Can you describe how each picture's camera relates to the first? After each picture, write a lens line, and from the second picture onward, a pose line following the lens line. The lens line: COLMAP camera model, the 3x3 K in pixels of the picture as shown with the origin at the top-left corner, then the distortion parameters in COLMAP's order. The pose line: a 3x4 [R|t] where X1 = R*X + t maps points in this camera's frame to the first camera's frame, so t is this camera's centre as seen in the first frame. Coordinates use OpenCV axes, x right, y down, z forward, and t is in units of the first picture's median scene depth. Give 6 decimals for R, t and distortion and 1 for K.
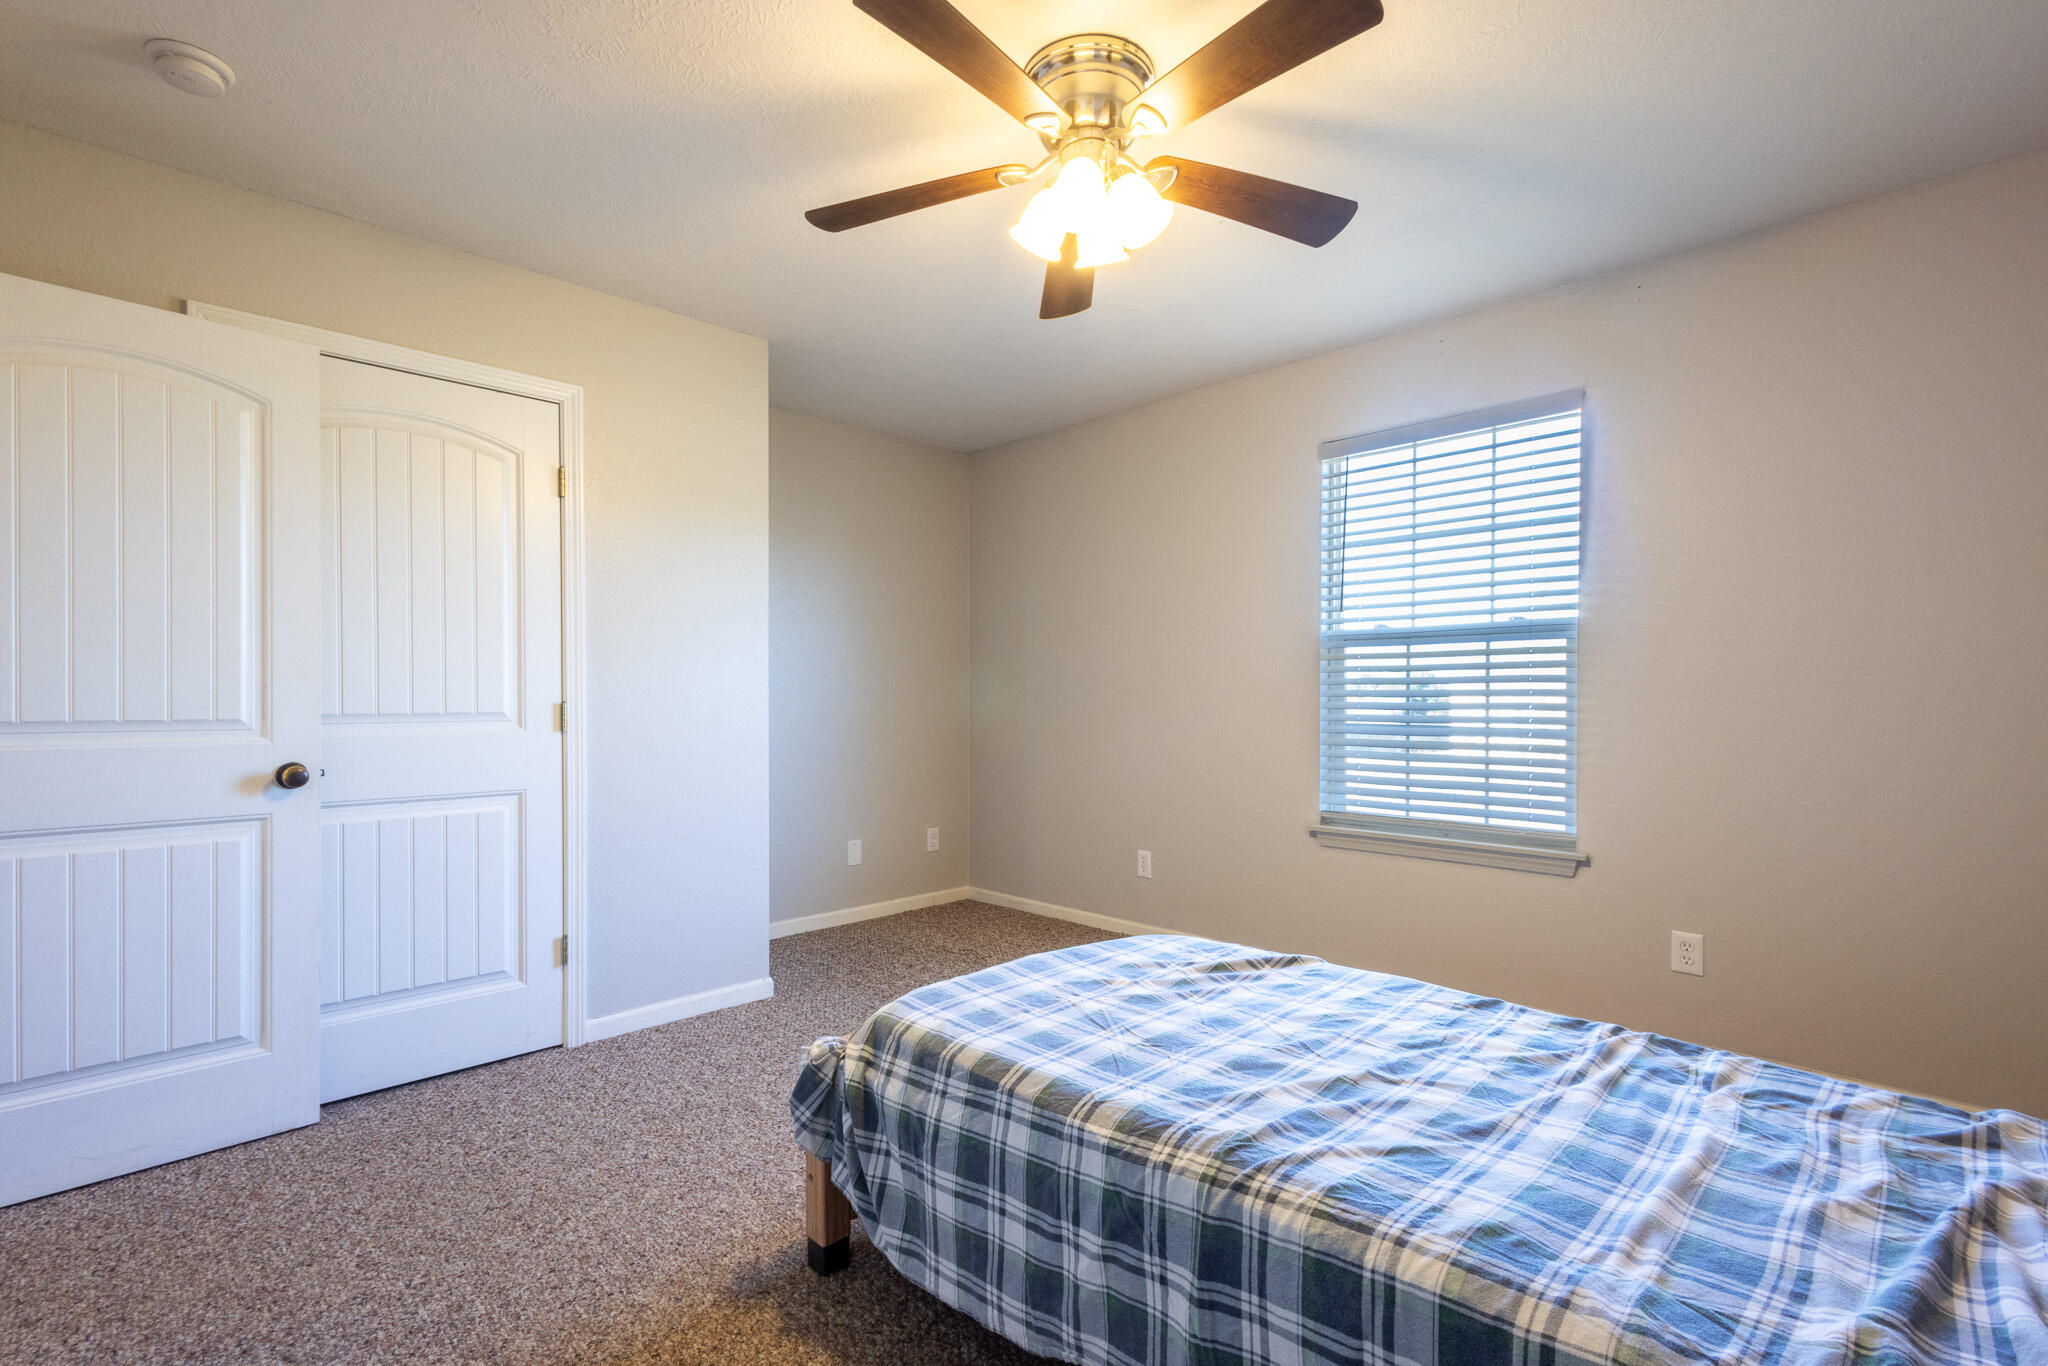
lens RADIAL K [[936.7, 0, 1019.2], [0, 936.7, 696.6], [0, 0, 1]] dist [0.015065, -0.000196]
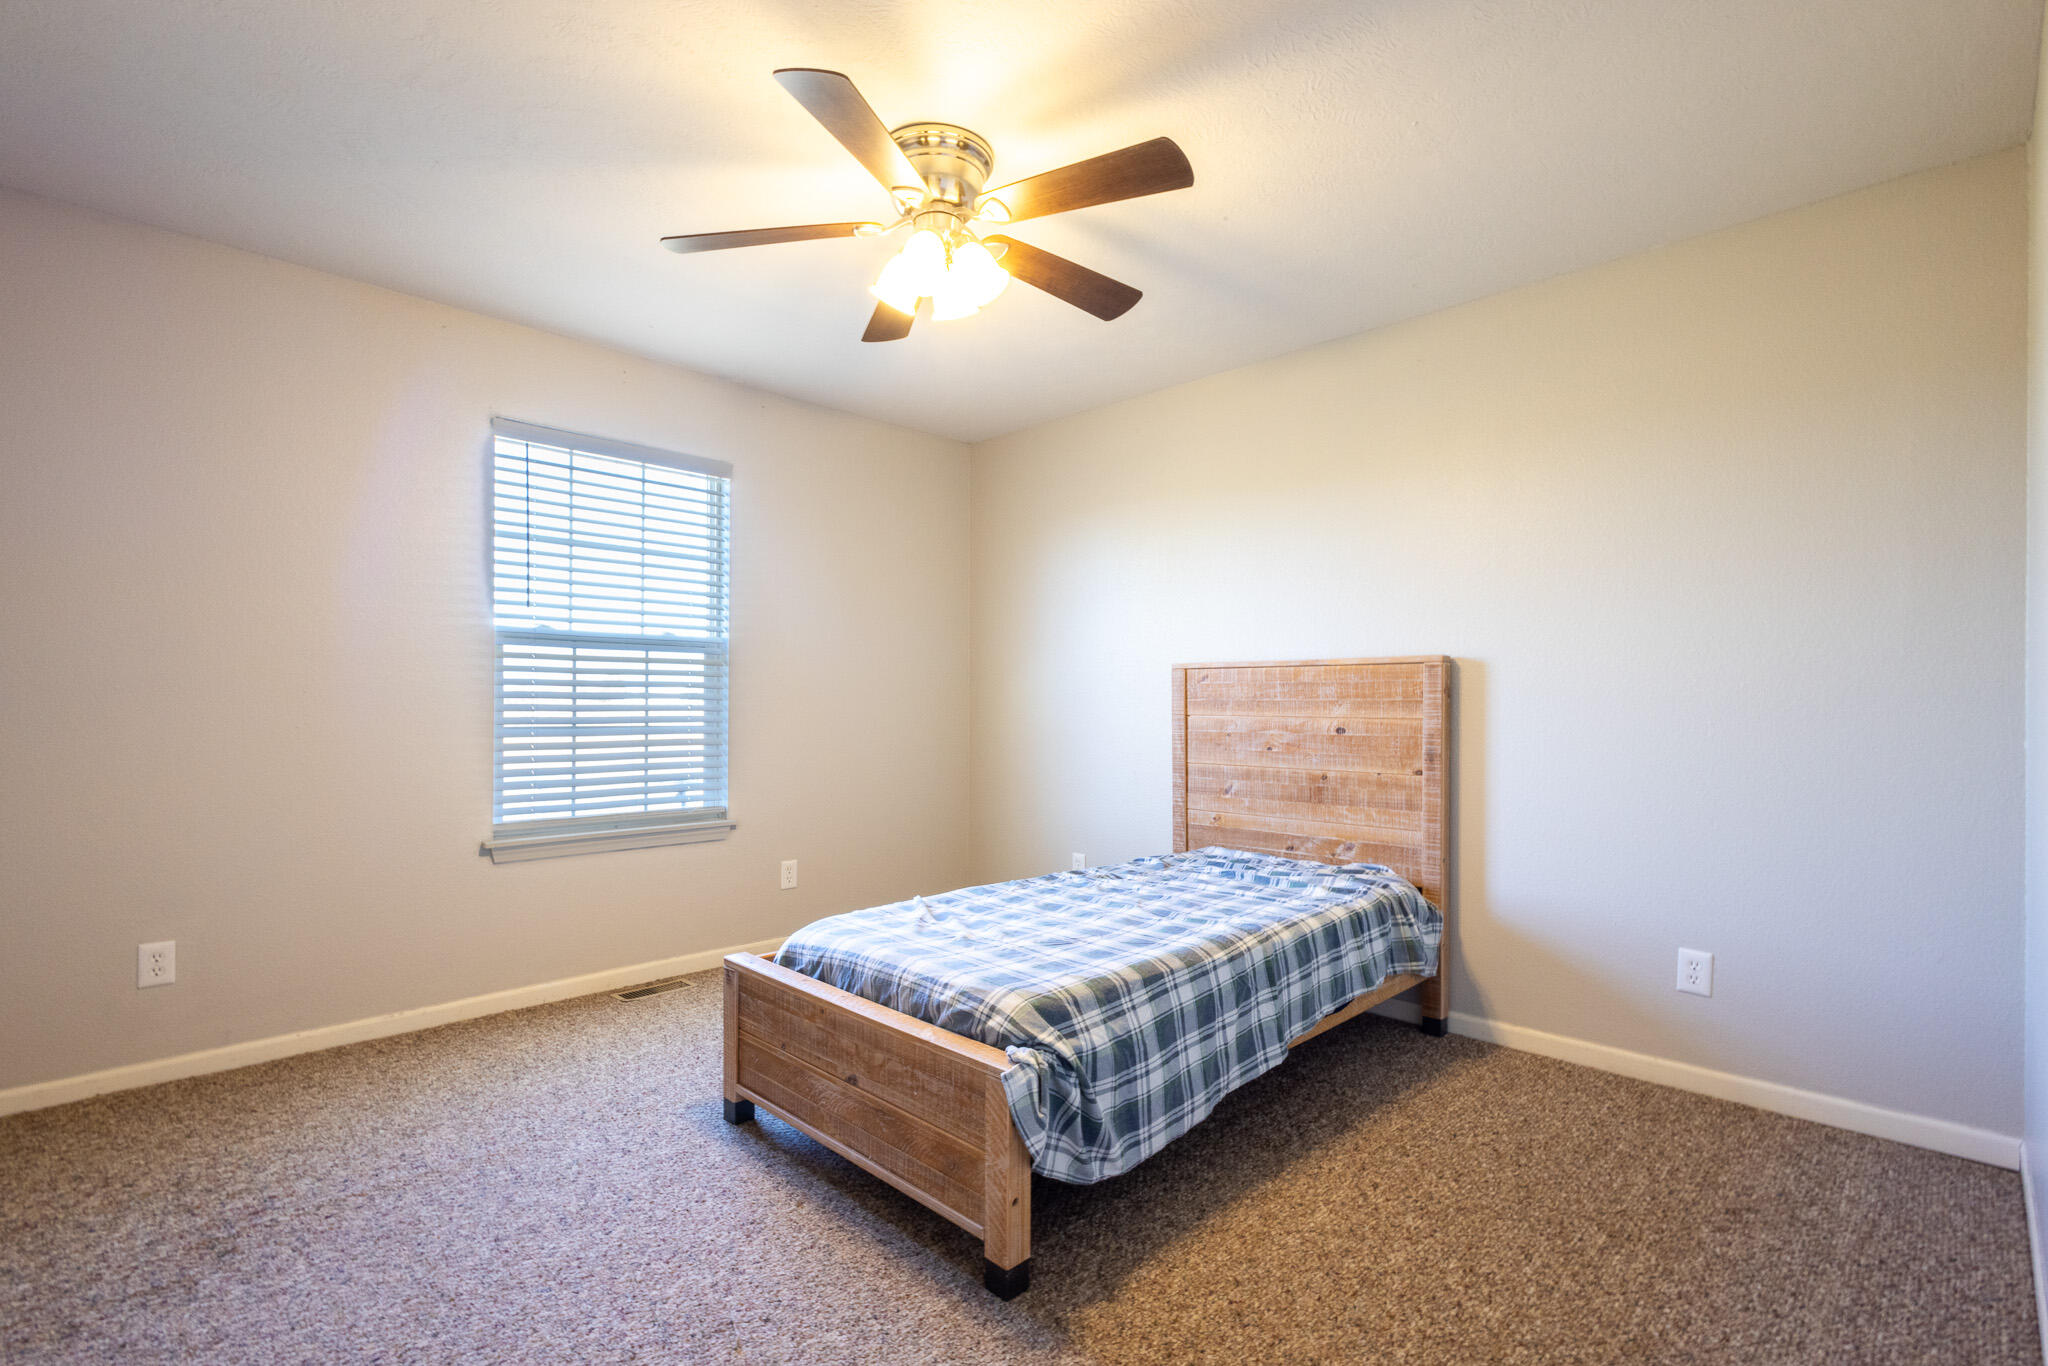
lens RADIAL K [[940.6, 0, 1018.1], [0, 940.6, 711.5], [0, 0, 1]] dist [0.013325, -0.000220]
pose [[-0.010067, -0.007143, 0.999924, -0.669633], [-0.004225, 0.999966, 0.007101, 0.005110], [-0.999940, -0.004153, -0.010097, 0.576902]]
